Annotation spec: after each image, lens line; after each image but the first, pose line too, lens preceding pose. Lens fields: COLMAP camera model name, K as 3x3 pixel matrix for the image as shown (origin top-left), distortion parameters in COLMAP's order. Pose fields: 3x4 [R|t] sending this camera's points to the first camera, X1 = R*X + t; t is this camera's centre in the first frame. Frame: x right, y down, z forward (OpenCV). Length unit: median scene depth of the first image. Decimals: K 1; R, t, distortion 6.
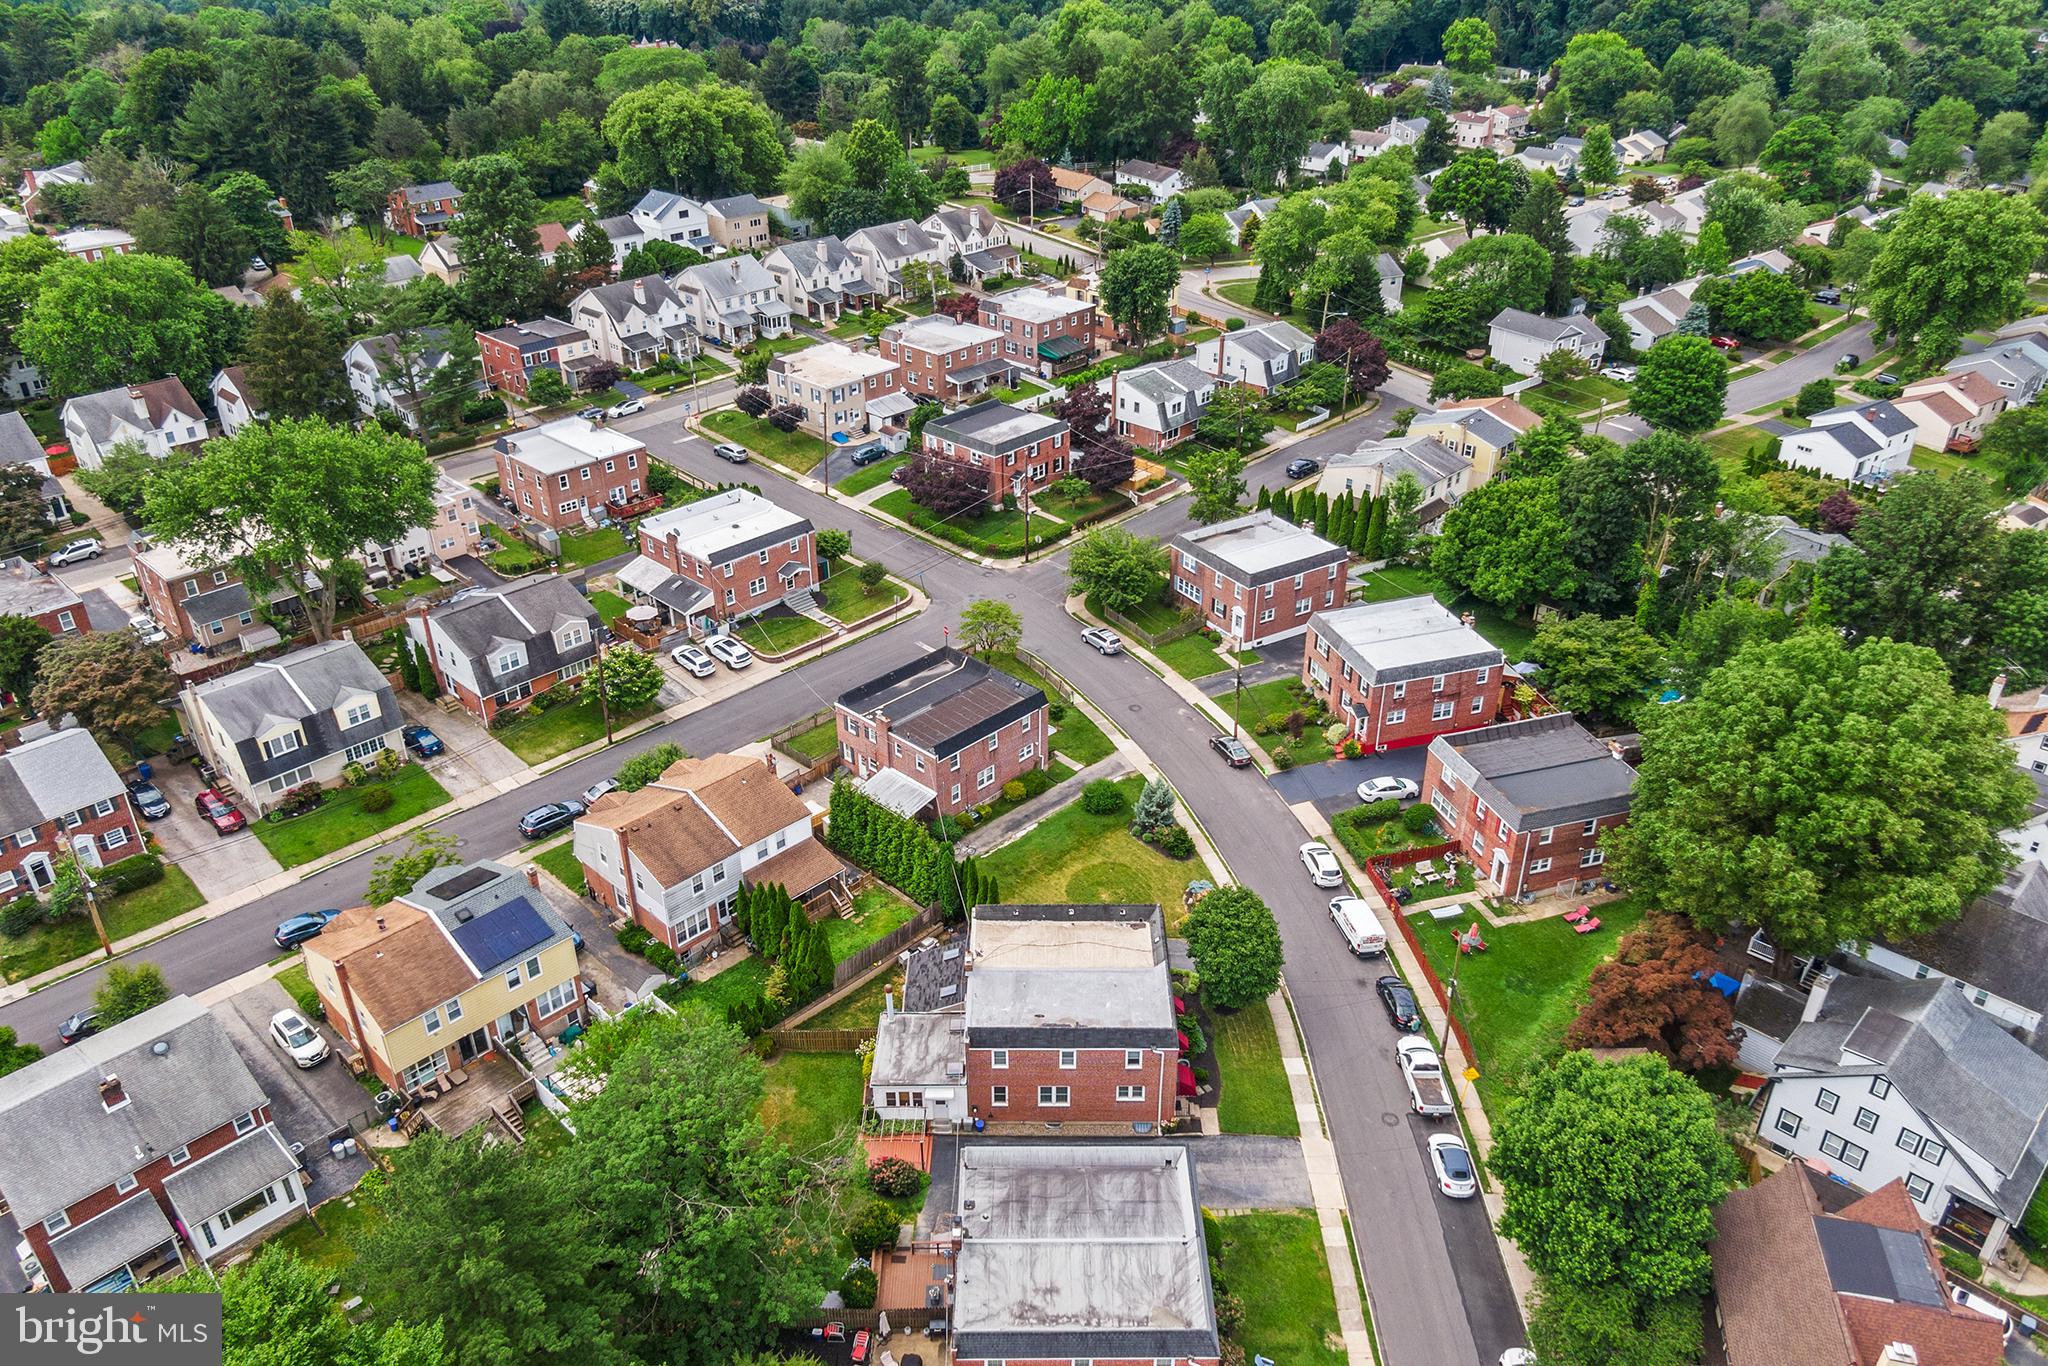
lens RADIAL K [[1445.4, 0, 1024.0], [0, 1445.4, 683.0], [0, 0, 1]] dist [0.055469, -0.103052]
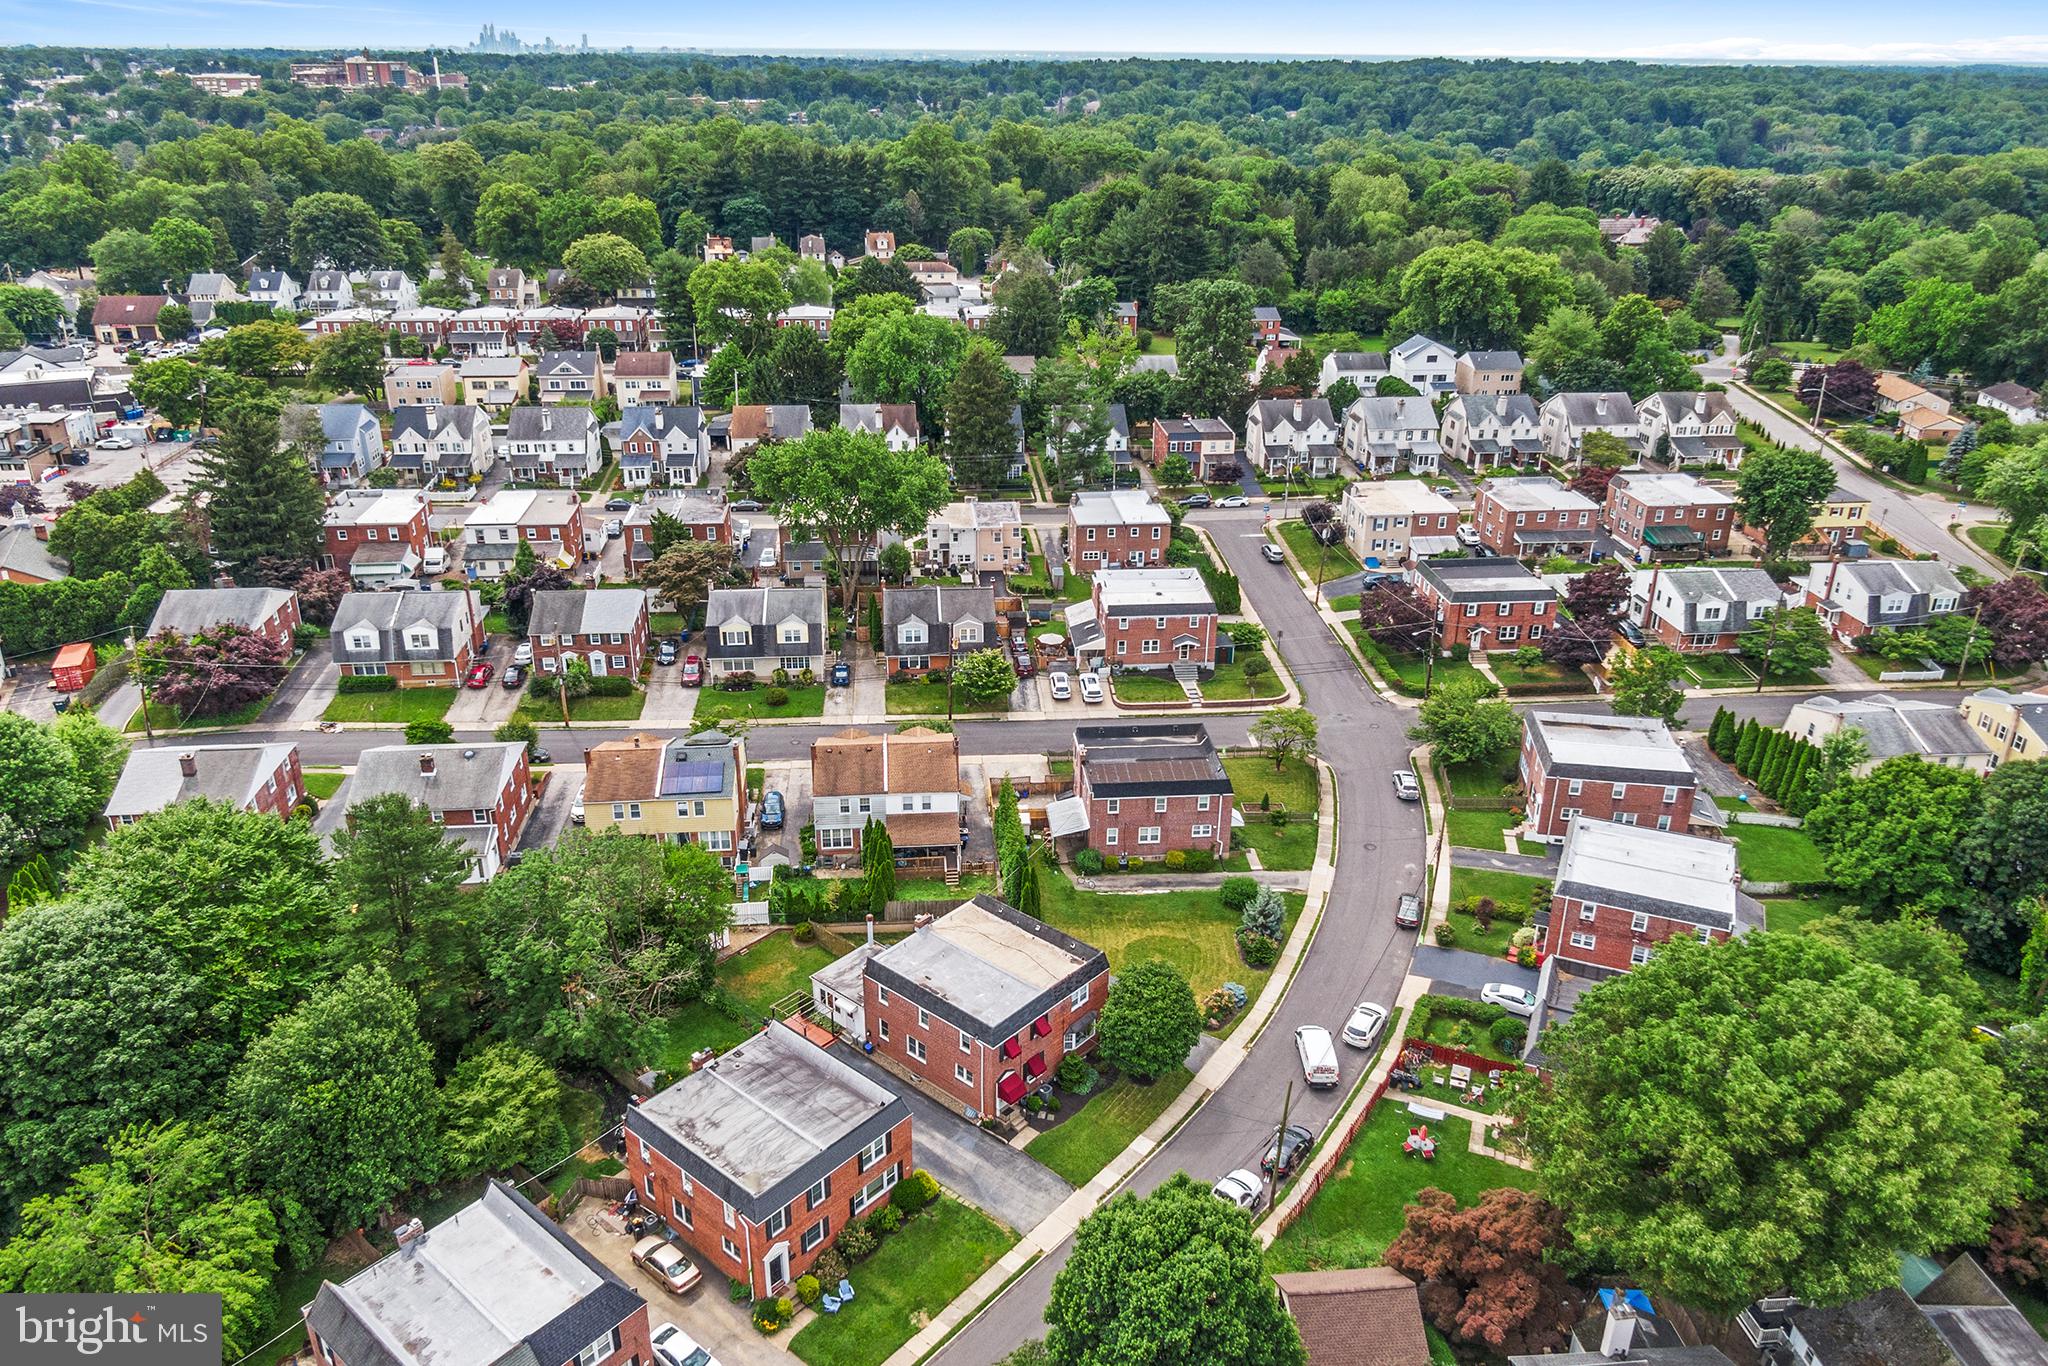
lens RADIAL K [[1431.4, 0, 1024.0], [0, 1431.4, 683.0], [0, 0, 1]] dist [0.063150, -0.102651]
pose [[0.757878, 0.273960, -0.592087, 0.402594], [-0.331678, 0.943317, 0.011924, -0.019383], [0.561793, 0.187345, 0.805786, 0.040903]]
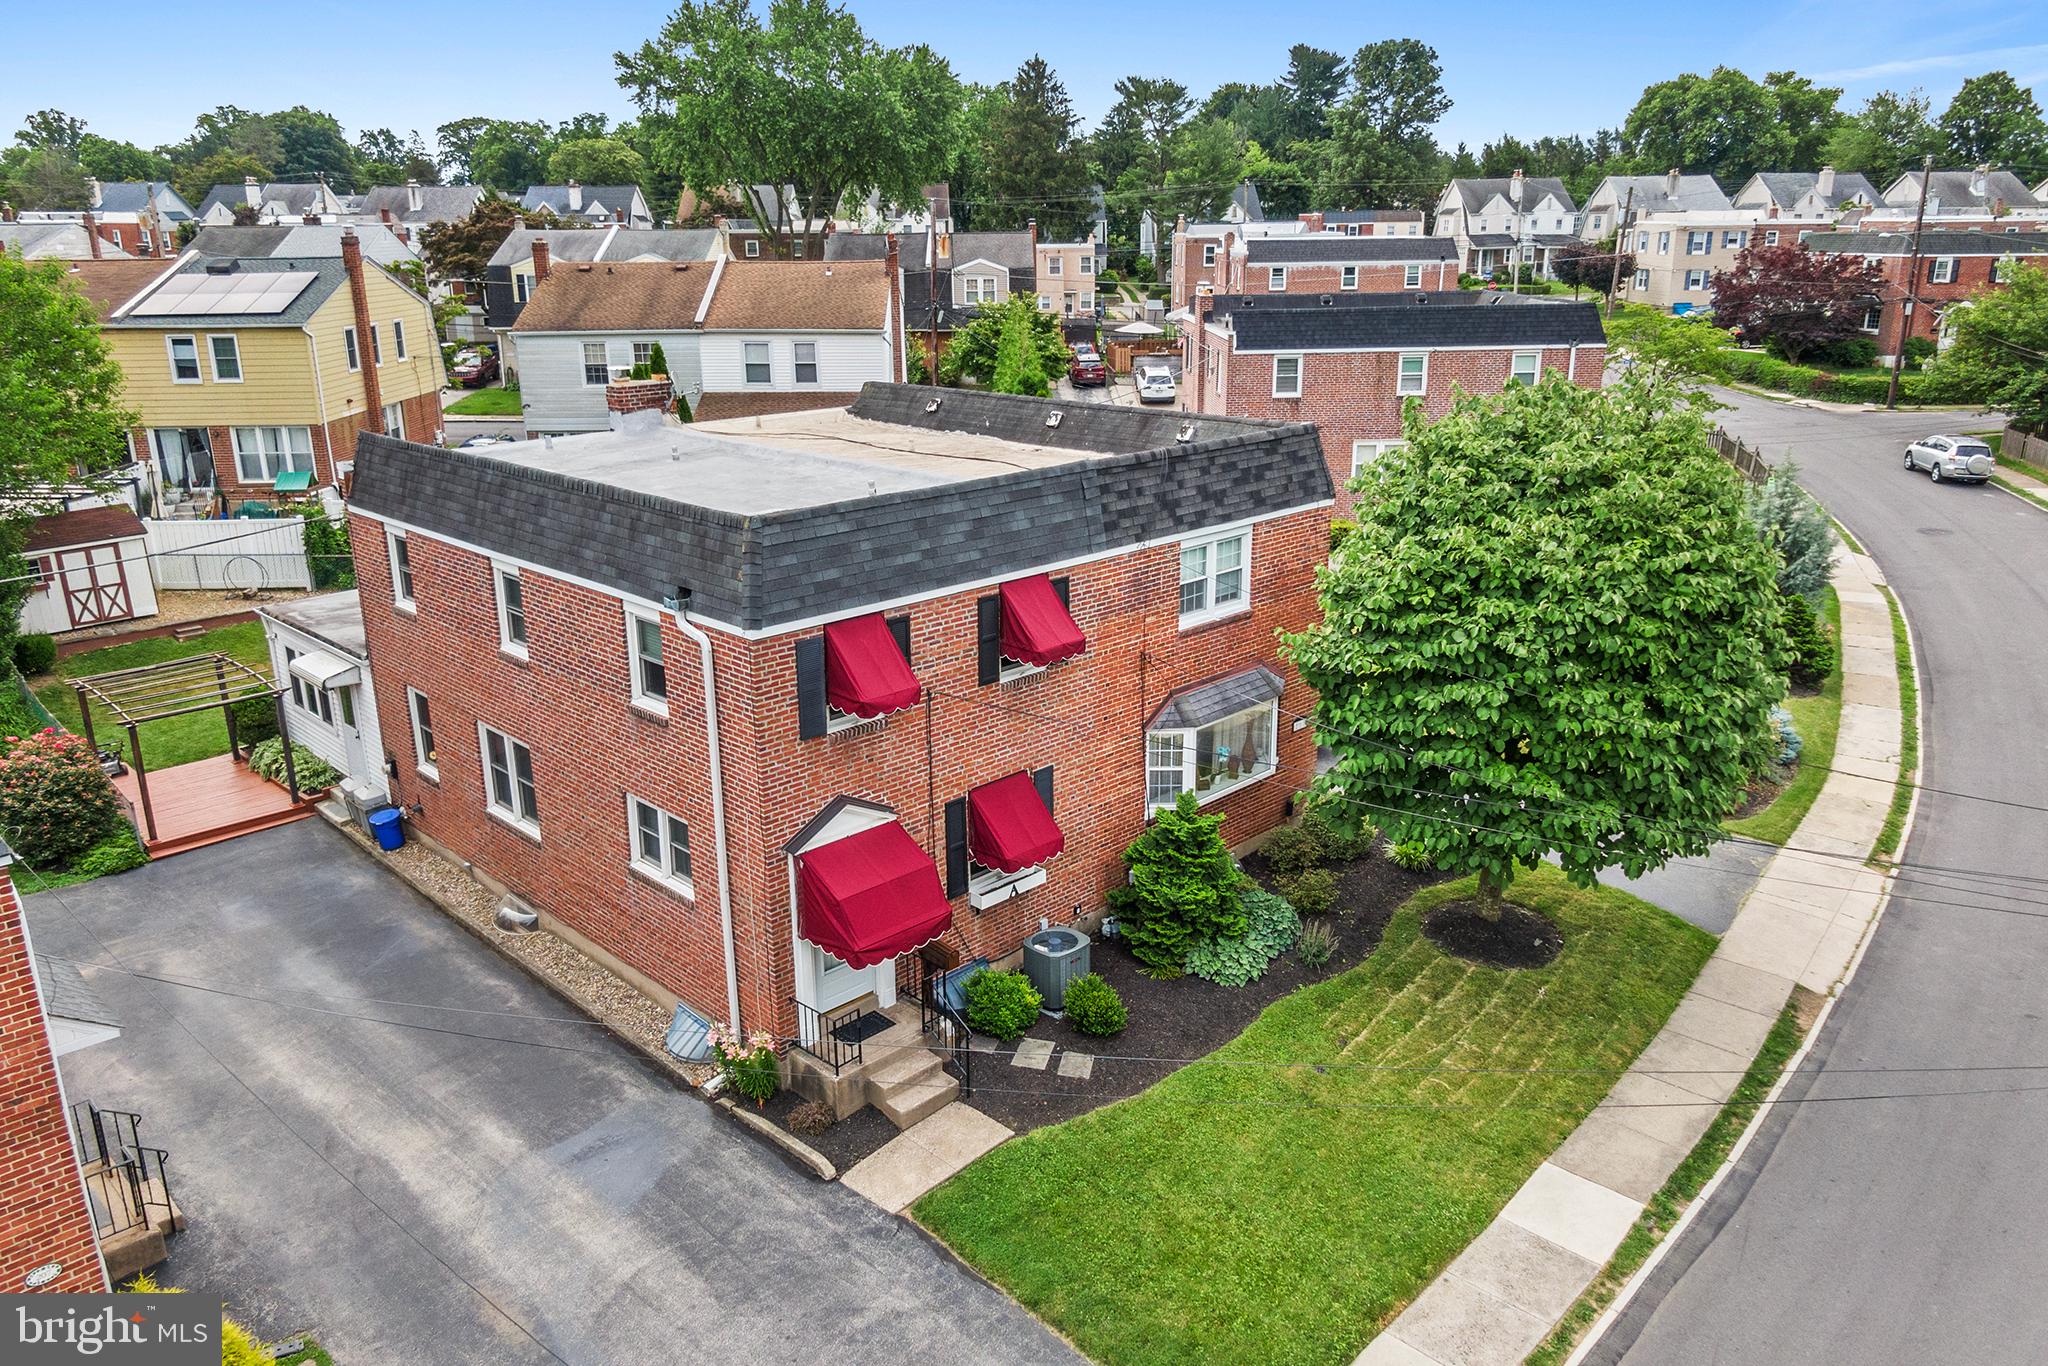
lens RADIAL K [[1445.4, 0, 1024.0], [0, 1445.4, 683.0], [0, 0, 1]] dist [0.055469, -0.103052]
pose [[0.710902, 0.213245, -0.670182, 0.156302], [-0.341596, 0.937666, -0.063996, 0.148376], [0.614760, 0.274426, 0.739432, 0.502157]]
